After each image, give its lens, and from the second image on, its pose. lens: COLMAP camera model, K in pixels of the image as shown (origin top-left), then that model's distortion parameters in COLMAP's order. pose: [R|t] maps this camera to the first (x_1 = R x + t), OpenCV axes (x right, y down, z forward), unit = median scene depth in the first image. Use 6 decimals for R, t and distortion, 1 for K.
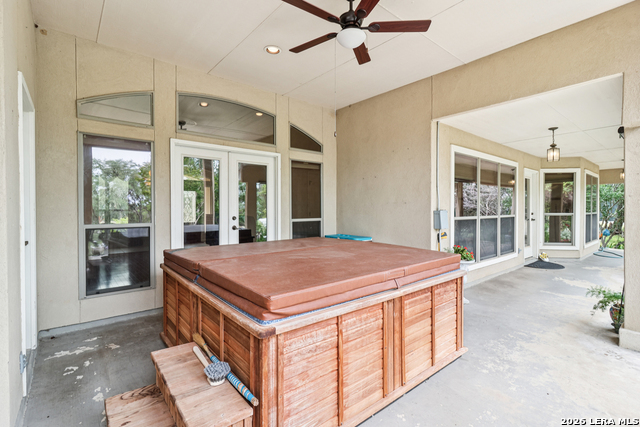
lens RADIAL K [[304.7, 0, 320.0], [0, 304.7, 213.5], [0, 0, 1]] dist [0.002232, 0.000399]
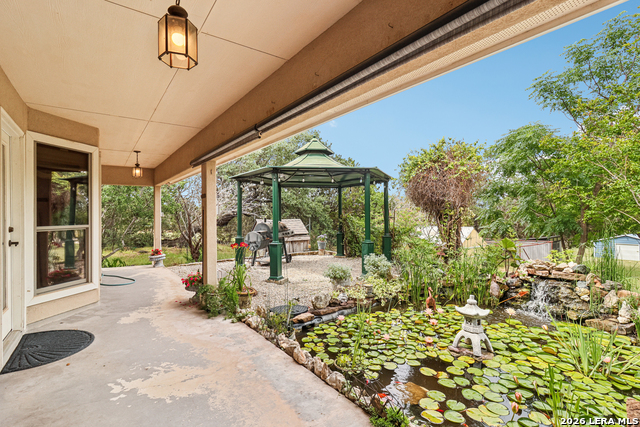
lens RADIAL K [[304.7, 0, 320.0], [0, 304.7, 213.5], [0, 0, 1]] dist [0.002232, 0.000399]
pose [[0.075463, 0.005702, 0.997132, 0.298753], [0.023662, 0.999692, -0.007508, -0.008935], [-0.996868, 0.024161, 0.075304, 0.532897]]
